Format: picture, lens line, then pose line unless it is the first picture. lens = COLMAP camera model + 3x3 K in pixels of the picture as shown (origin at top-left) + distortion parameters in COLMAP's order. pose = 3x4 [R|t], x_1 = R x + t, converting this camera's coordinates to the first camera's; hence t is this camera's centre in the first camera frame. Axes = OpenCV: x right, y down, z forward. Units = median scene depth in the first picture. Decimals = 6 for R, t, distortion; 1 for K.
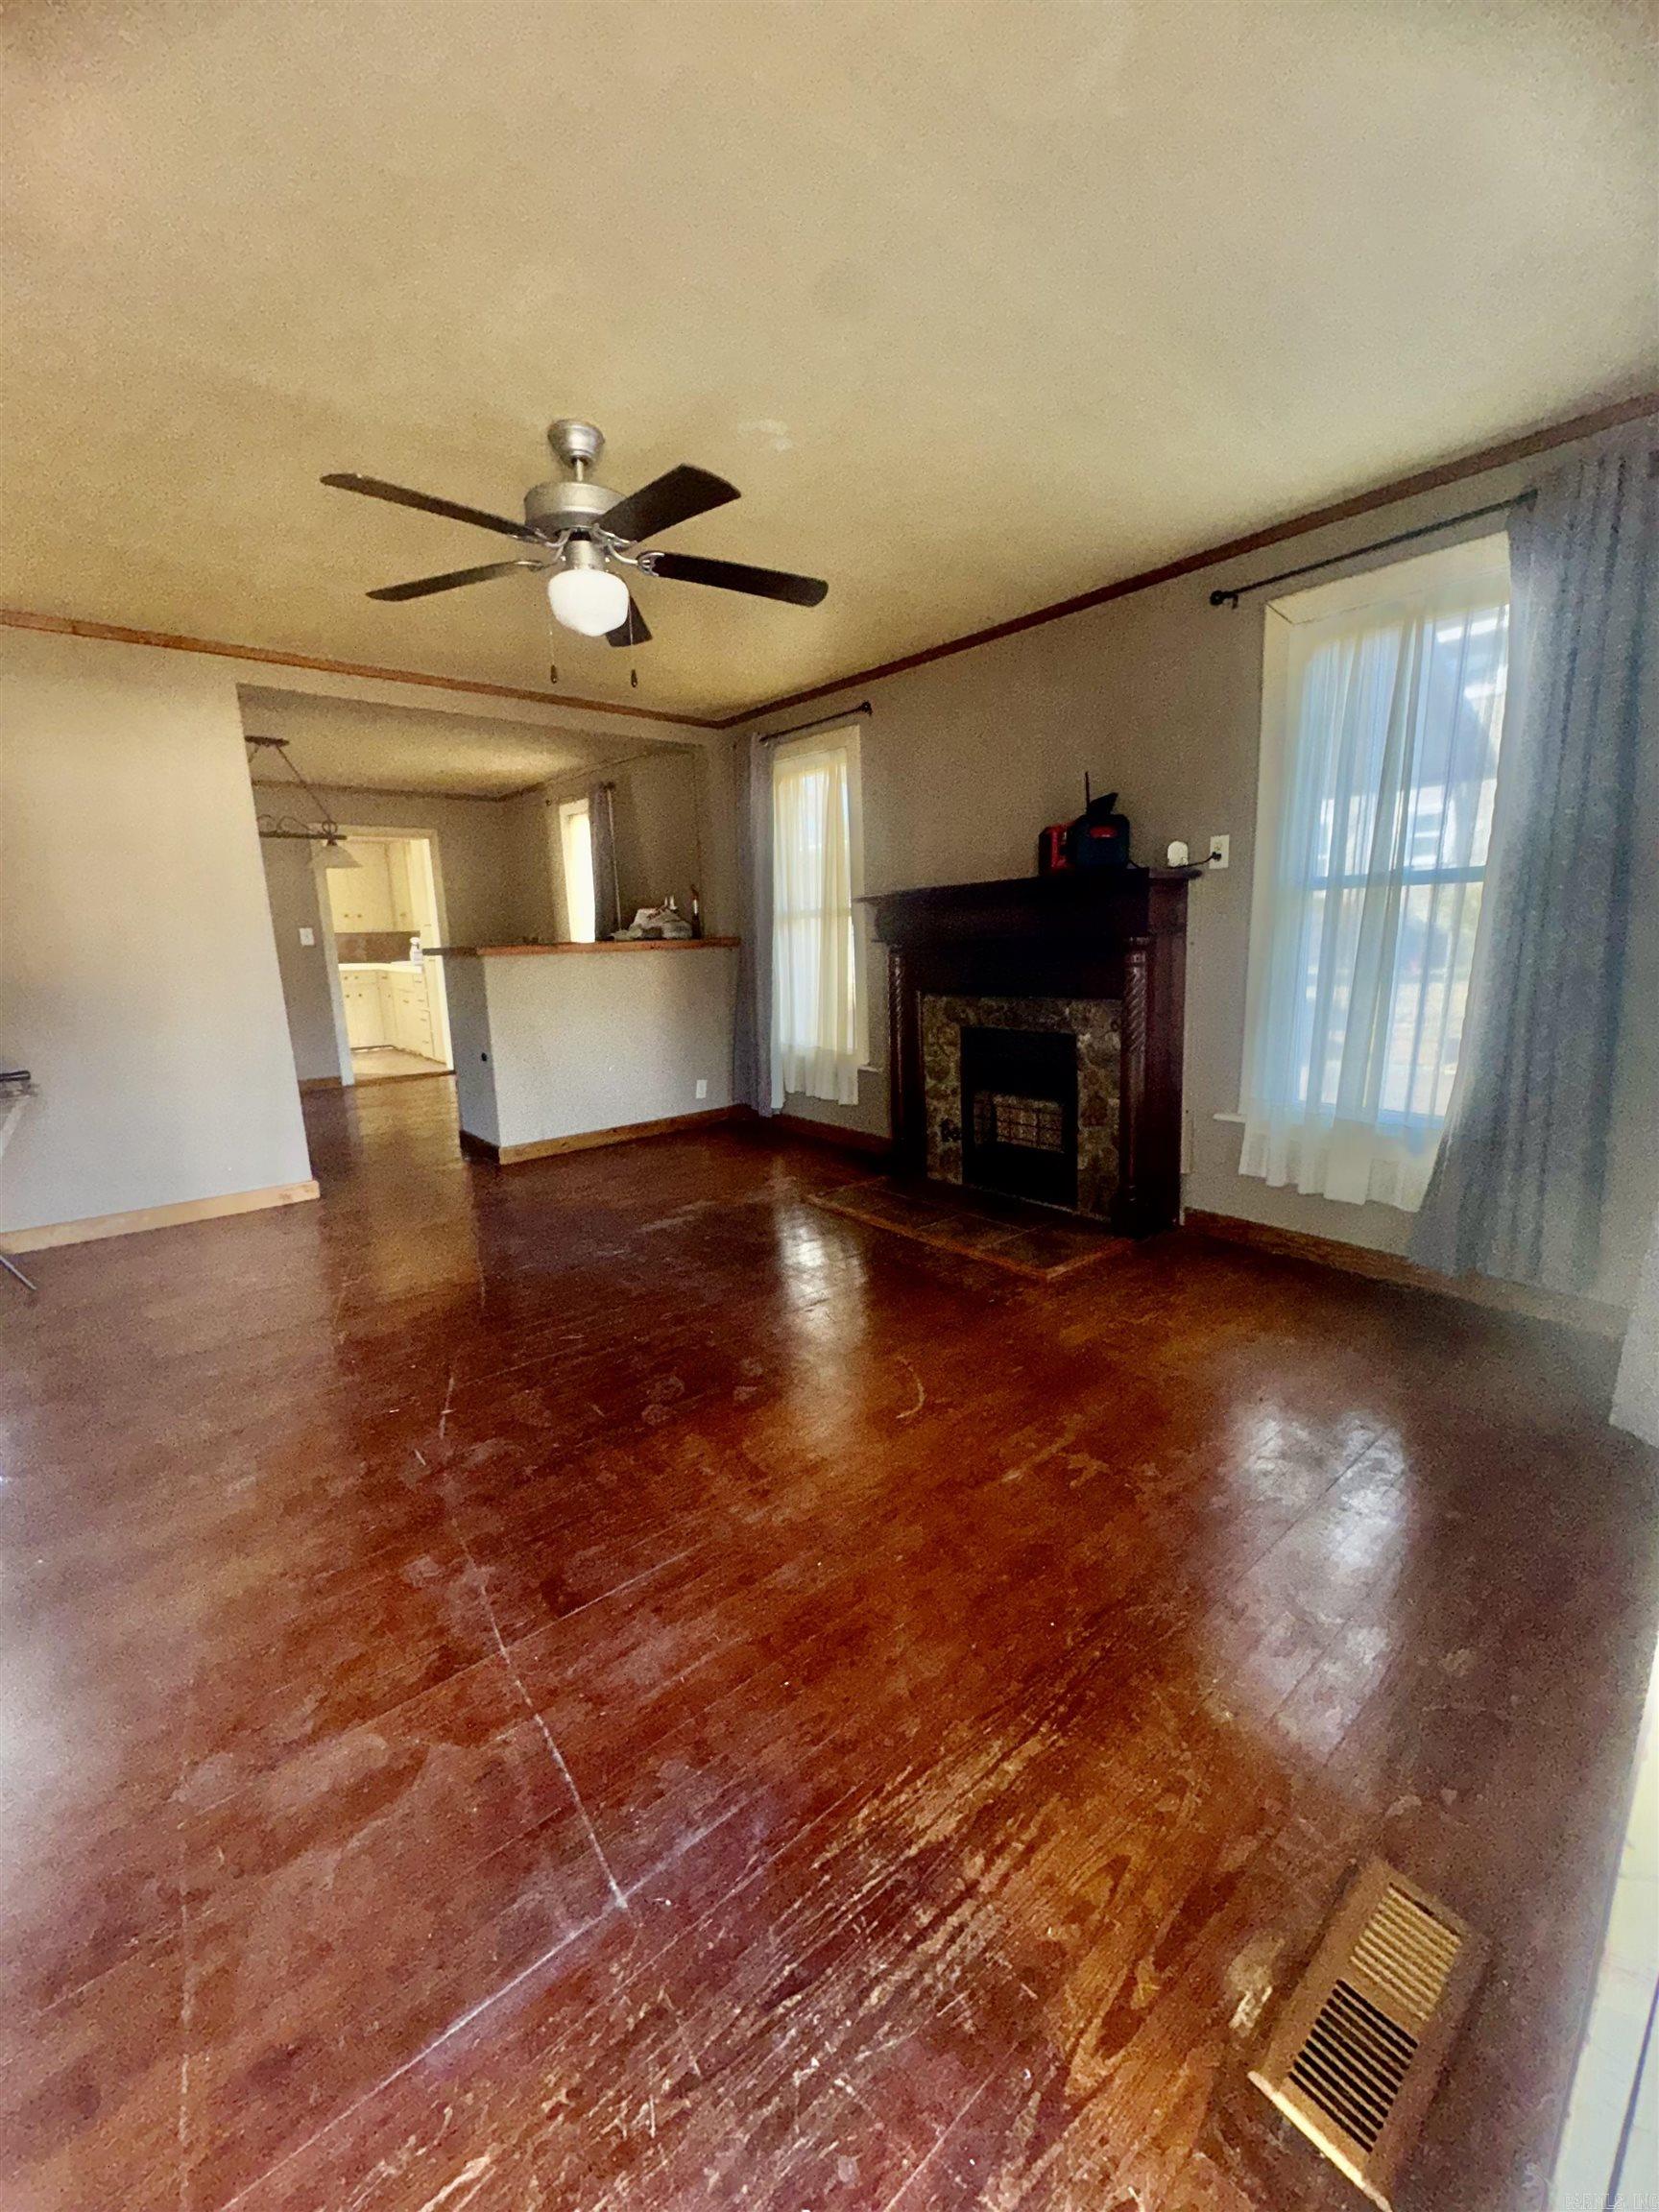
lens RADIAL K [[882.0, 0, 838.6], [0, 882.0, 1106.8], [0, 0, 1]] dist [-0.003308, -0.000408]
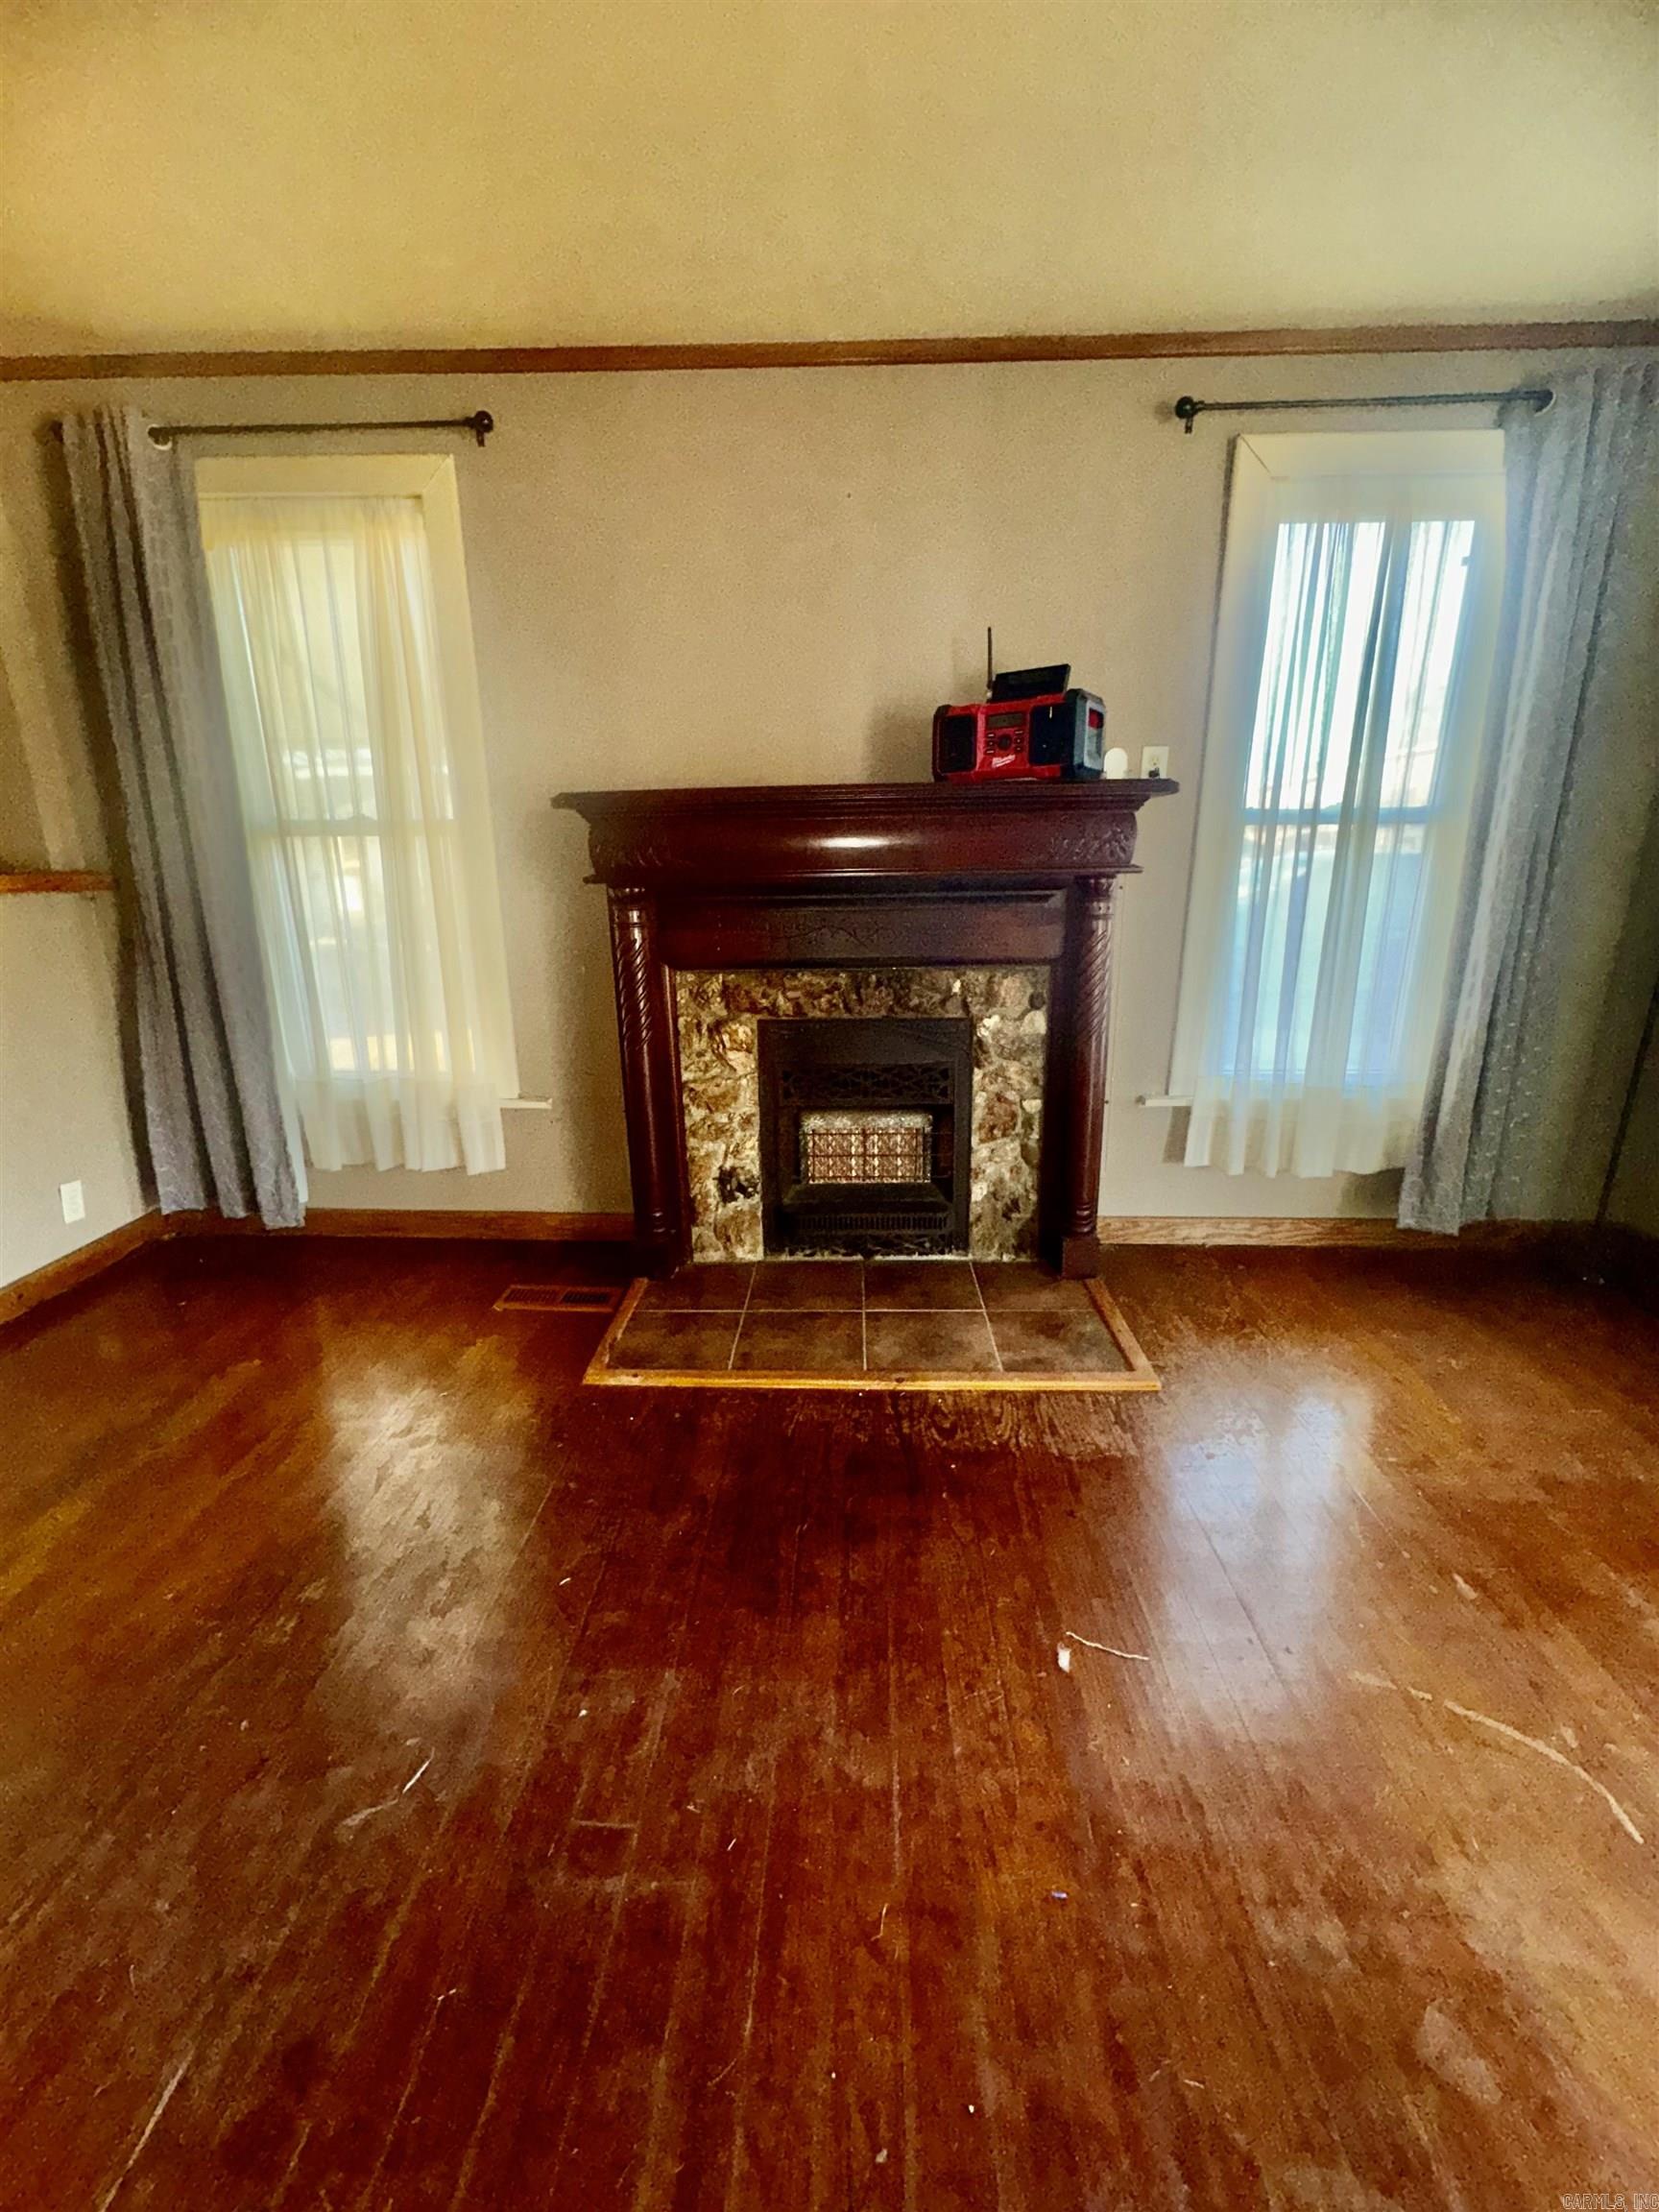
lens RADIAL K [[882.0, 0, 828.9], [0, 882.0, 1107.5], [0, 0, 1]] dist [-0.003308, -0.000408]
pose [[0.676085, -0.175055, 0.715727, -0.287057], [0.132016, 0.984428, 0.116070, -0.096150], [-0.724901, 0.016014, 0.688667, 0.533693]]
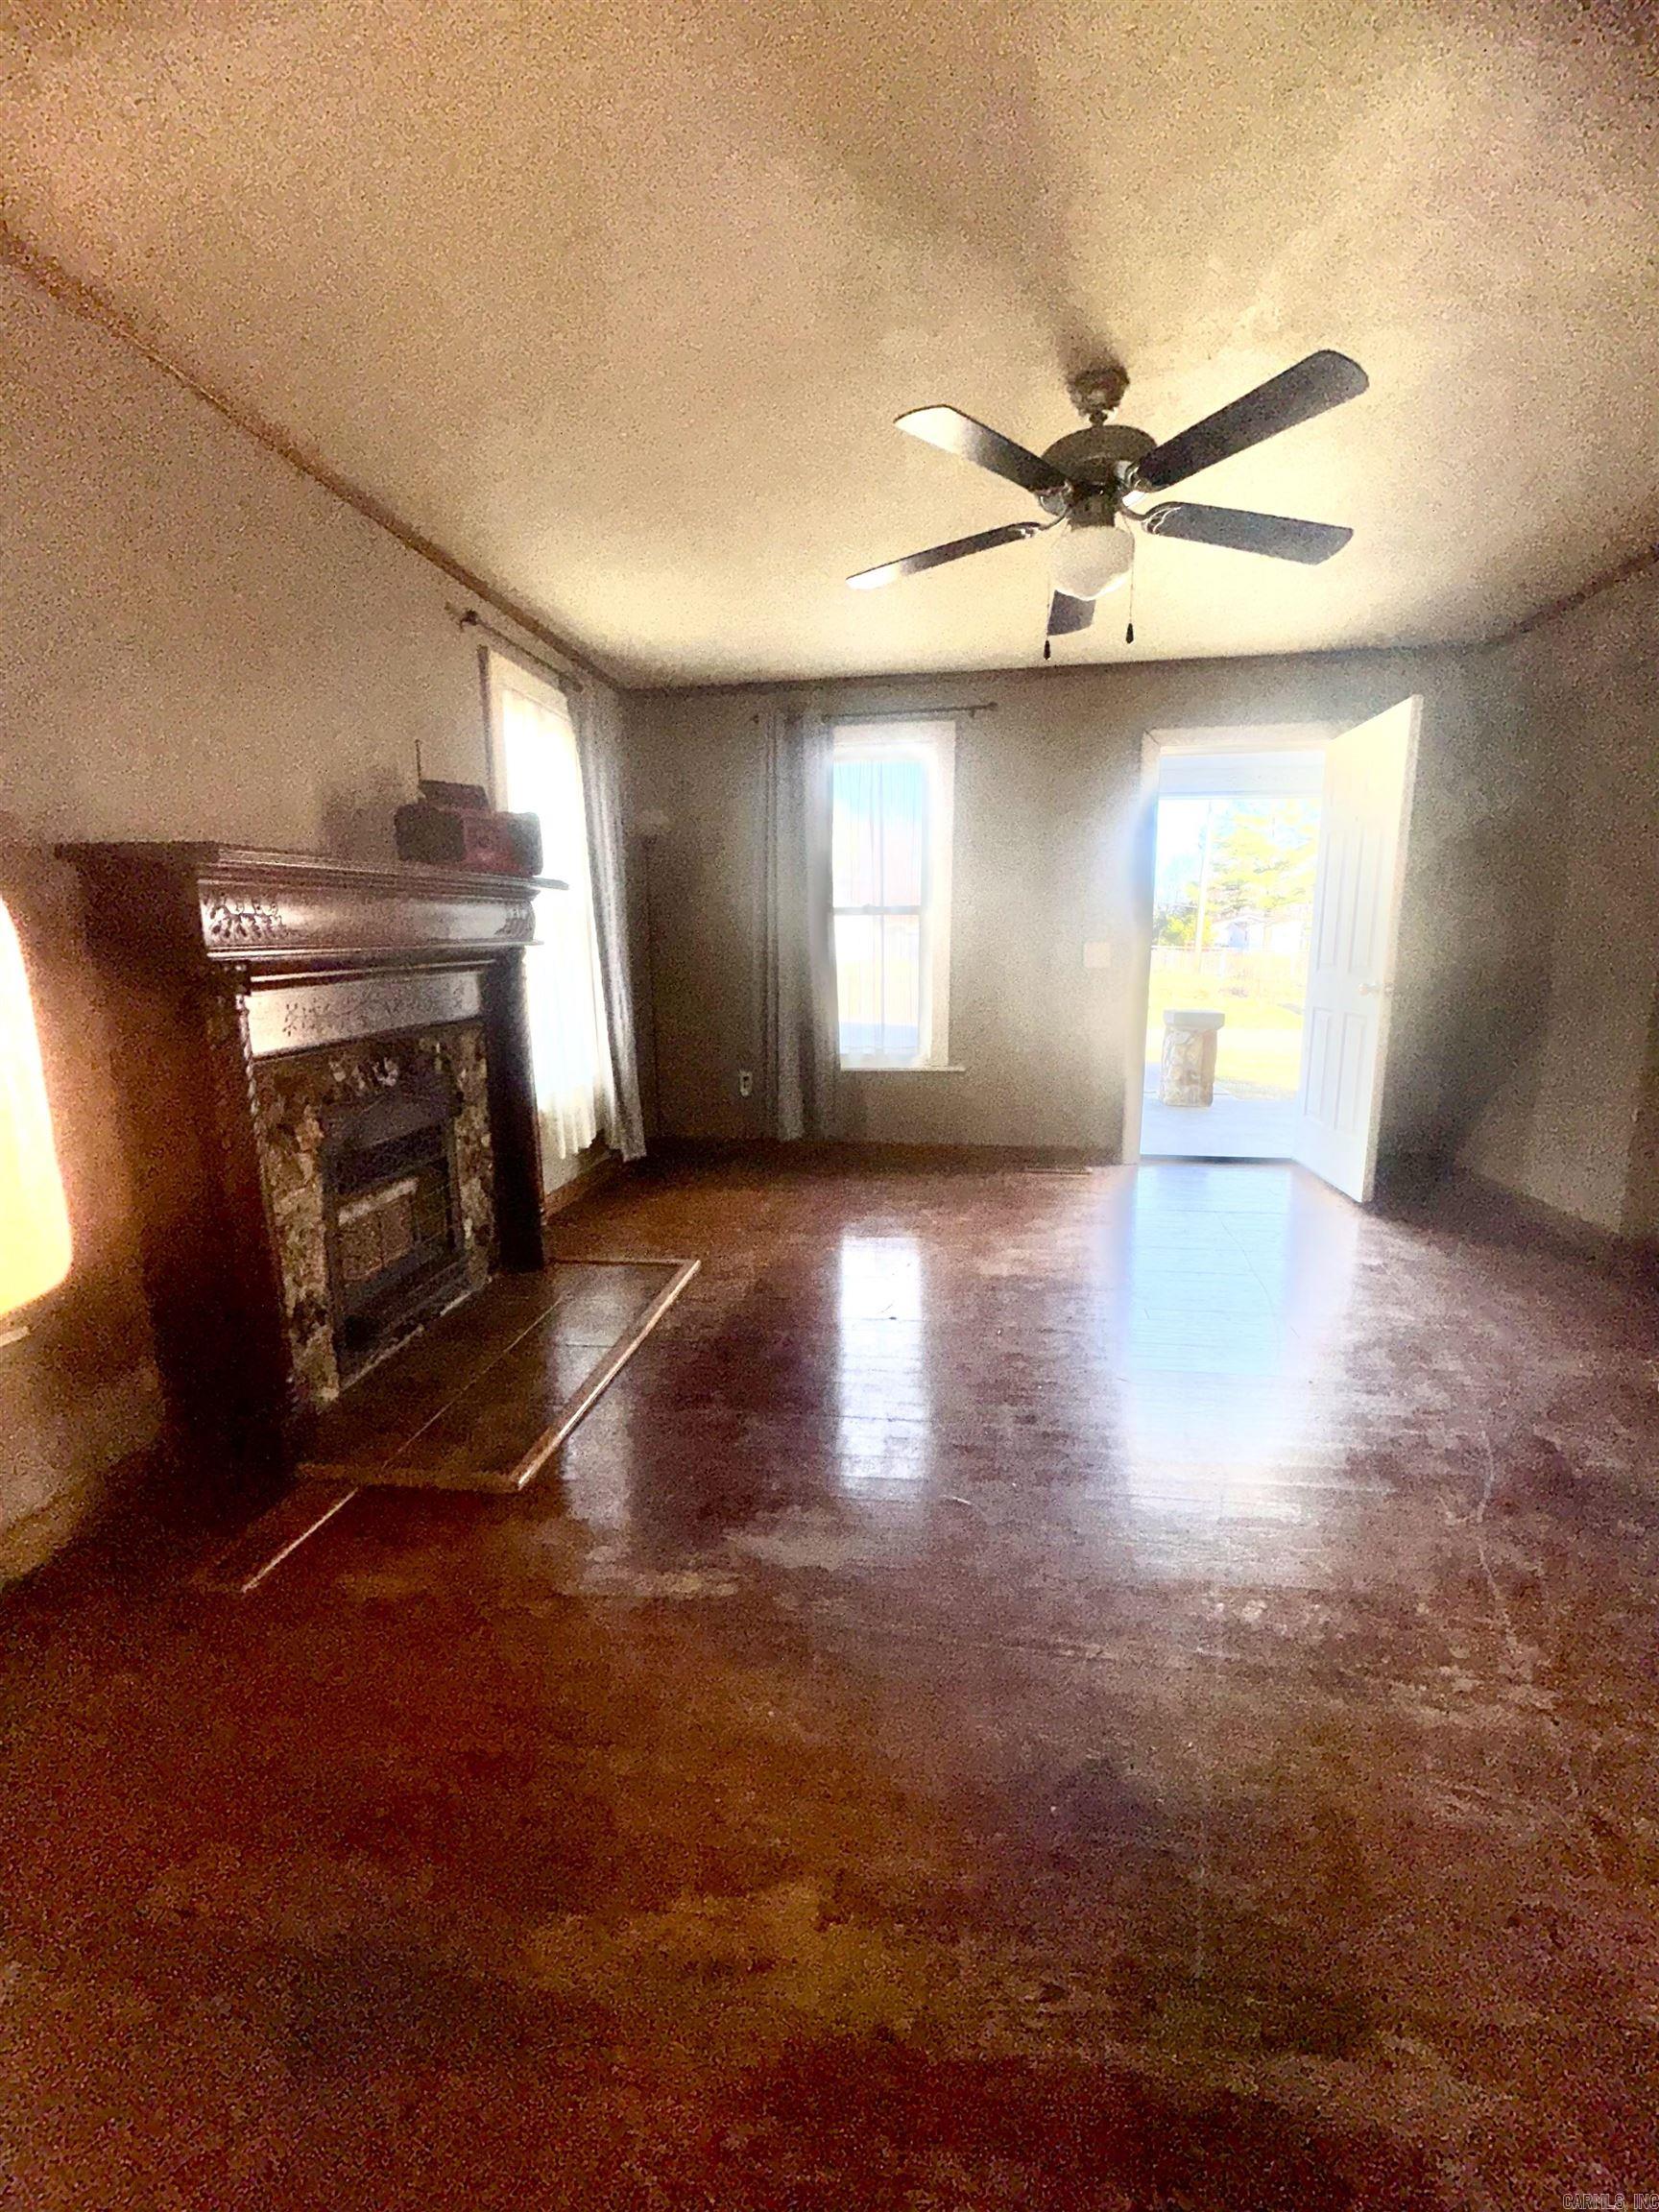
lens RADIAL K [[882.0, 0, 833.1], [0, 882.0, 1107.0], [0, 0, 1]] dist [-0.003308, -0.000408]
pose [[-0.655942, -0.100742, 0.748058, -0.485093], [0.183236, 0.940155, 0.287284, -0.192736], [-0.732233, 0.325513, -0.598228, 1.091897]]
